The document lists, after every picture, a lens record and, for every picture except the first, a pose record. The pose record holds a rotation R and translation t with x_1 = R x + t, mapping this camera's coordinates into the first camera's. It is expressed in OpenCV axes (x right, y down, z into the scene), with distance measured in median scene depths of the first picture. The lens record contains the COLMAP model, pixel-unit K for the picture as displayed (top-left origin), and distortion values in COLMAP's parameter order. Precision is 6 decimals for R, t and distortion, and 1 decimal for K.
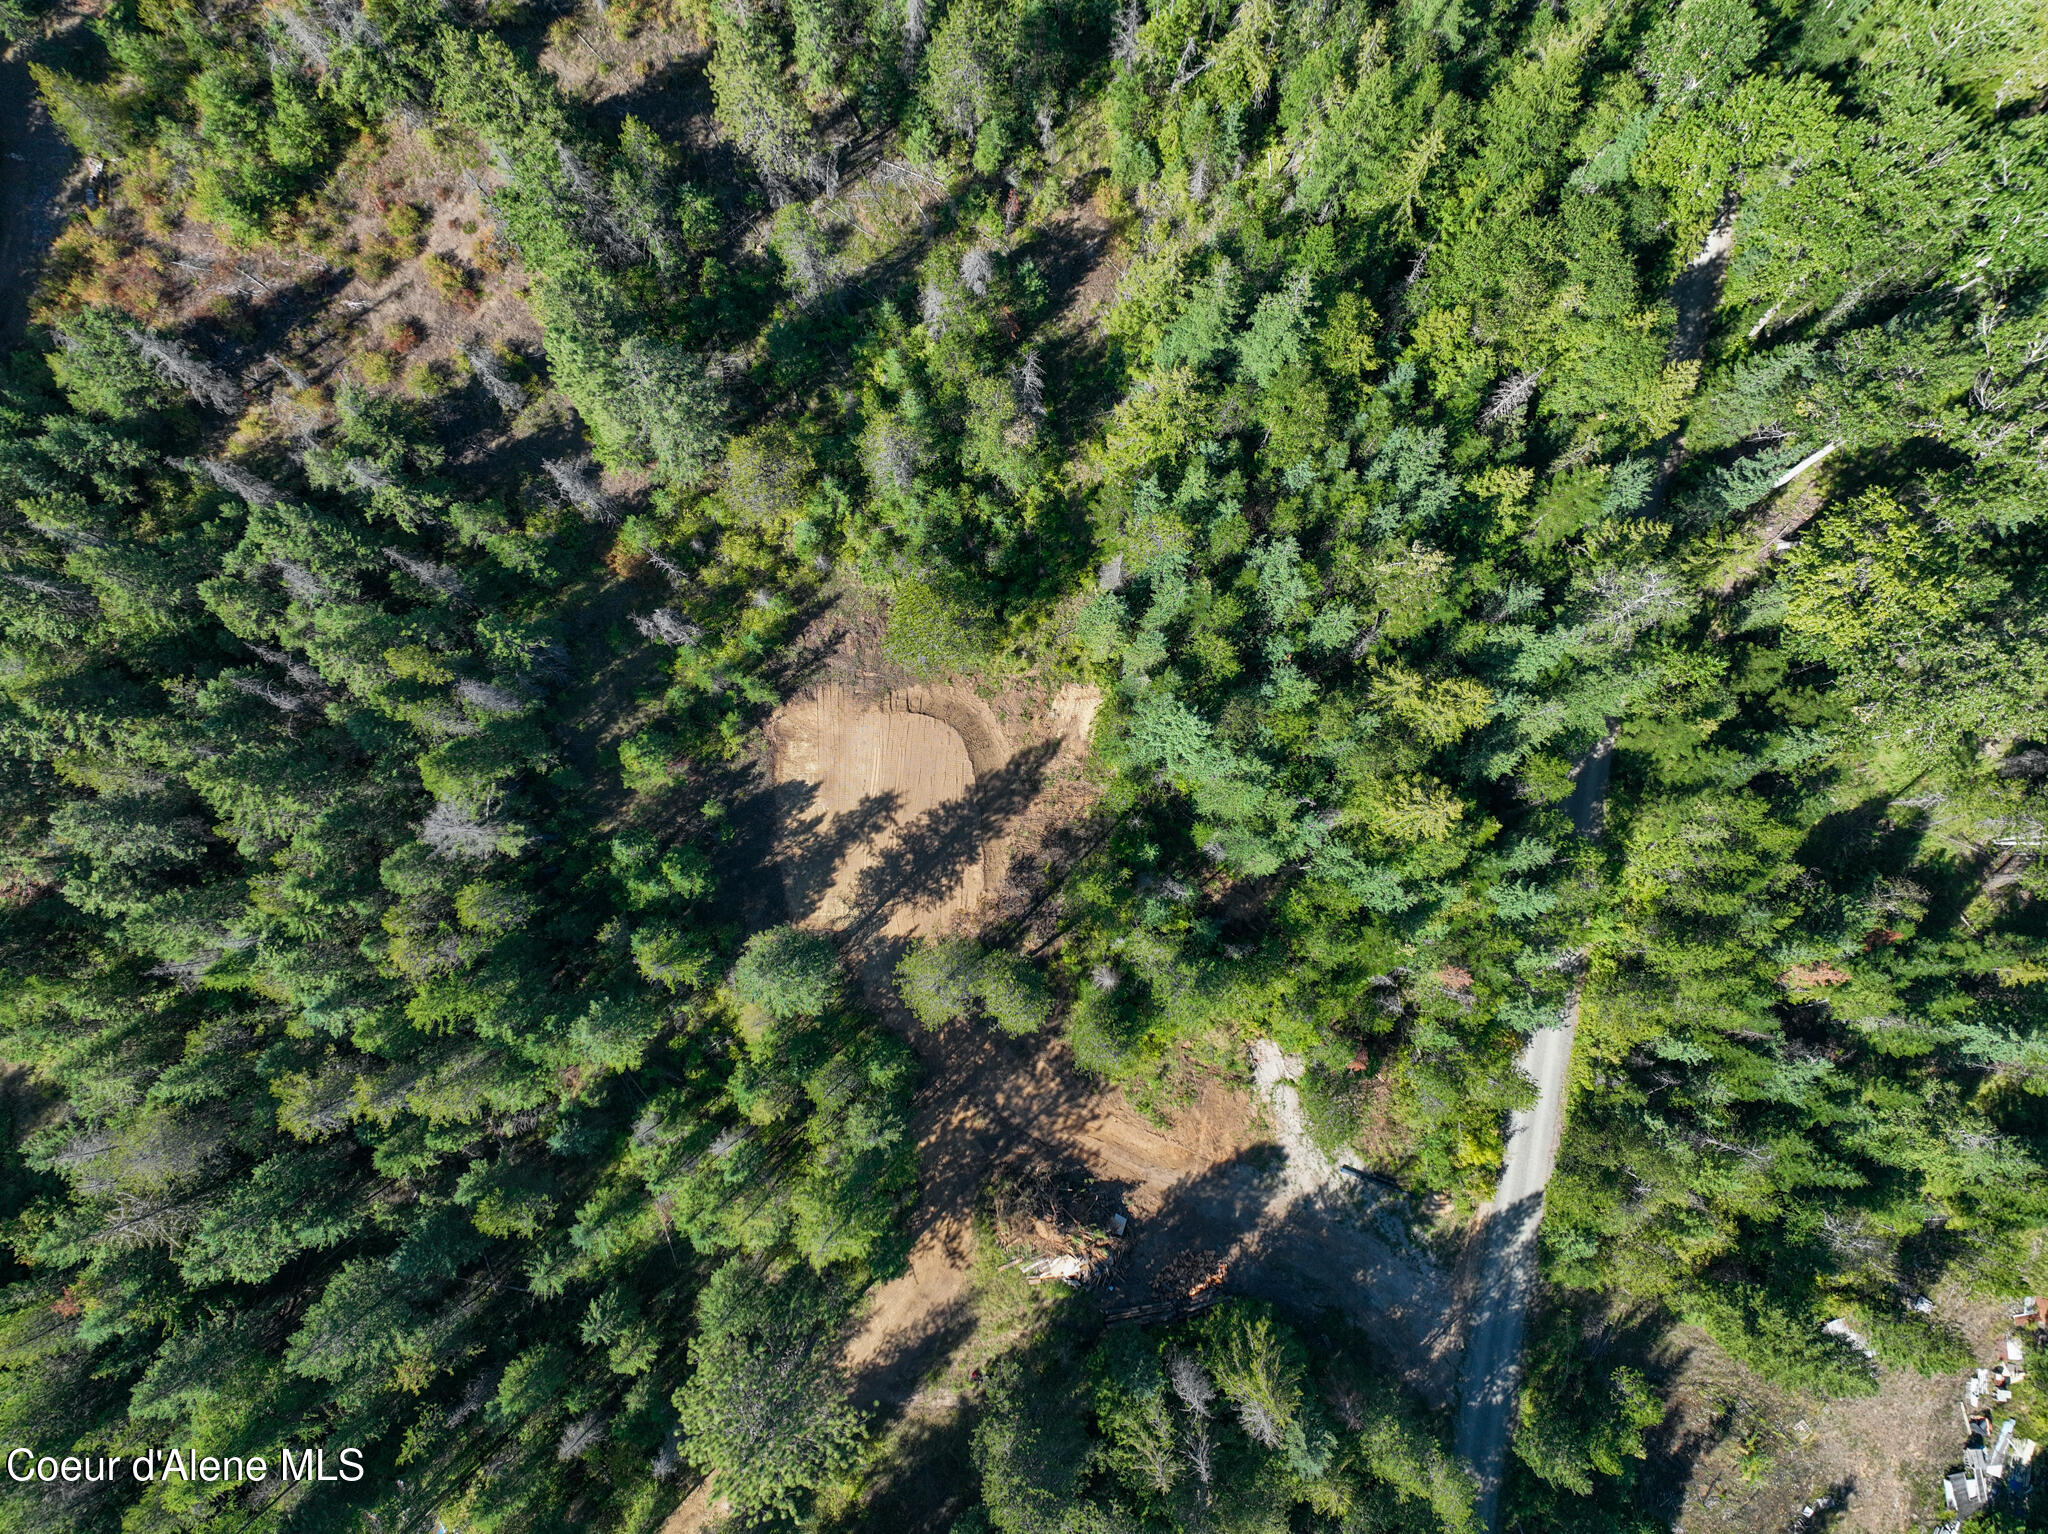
lens RADIAL K [[1430.2, 0, 1031.5], [0, 1430.2, 767.4], [0, 0, 1]] dist [0.002028, 0.016438]
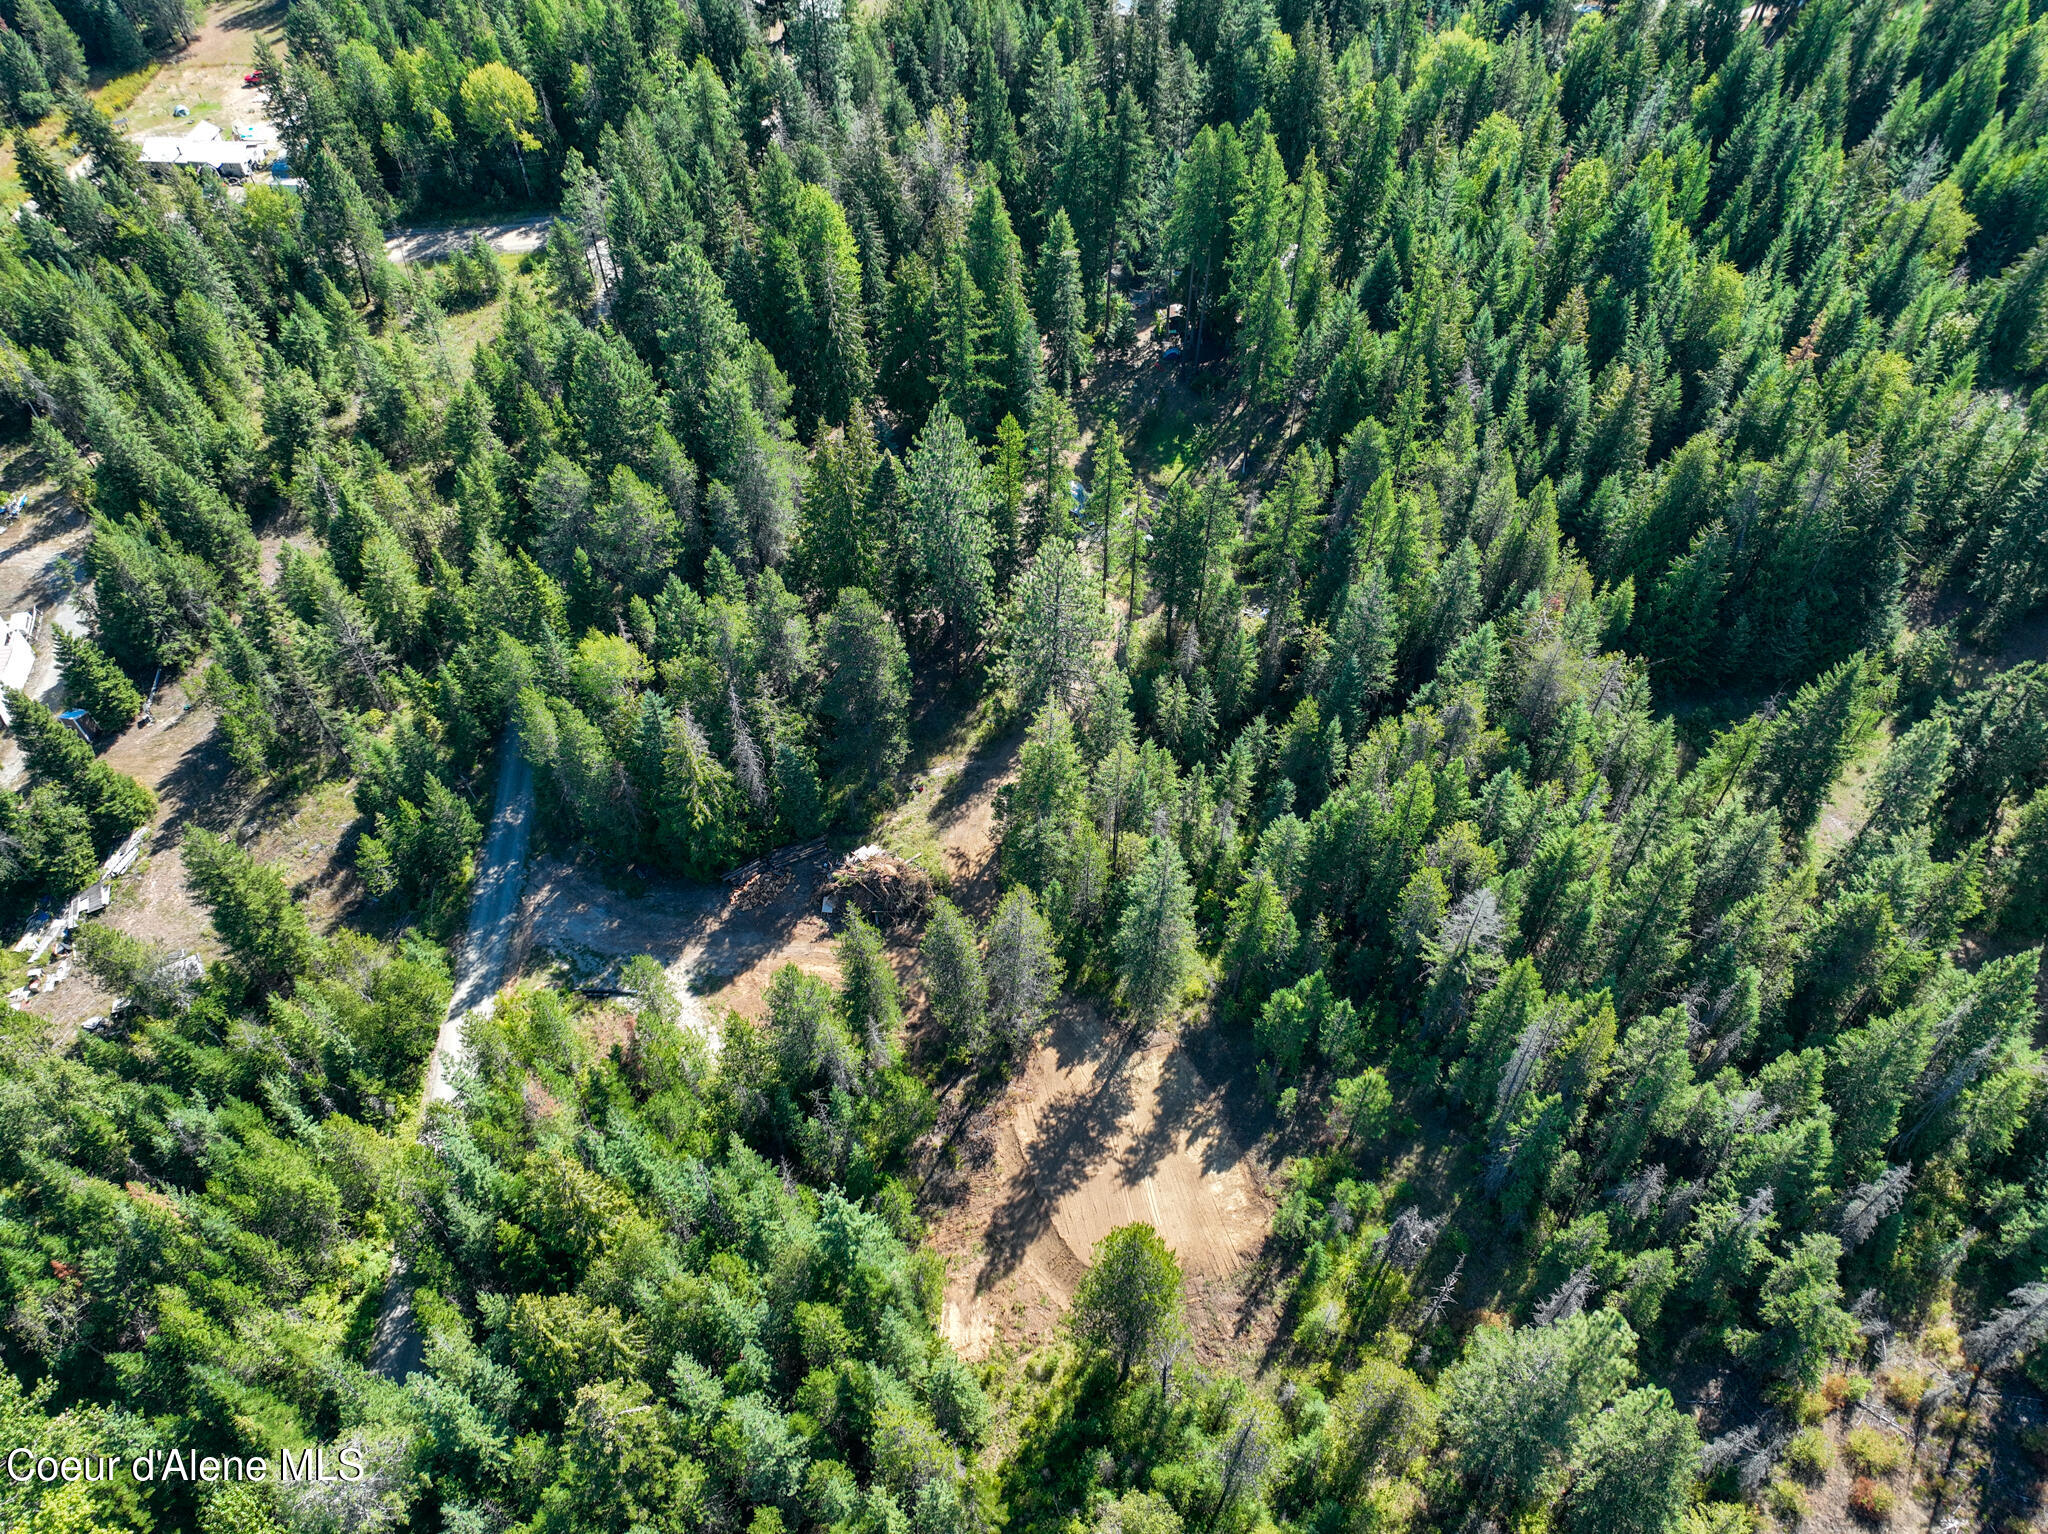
lens RADIAL K [[1430.2, 0, 1028.9], [0, 1430.2, 767.4], [0, 0, 1]] dist [0.002028, 0.016438]
pose [[-0.964045, 0.193840, -0.181777, 0.092036], [-0.265077, -0.653230, 0.709242, -0.474148], [0.018737, 0.731926, 0.681126, 0.122467]]
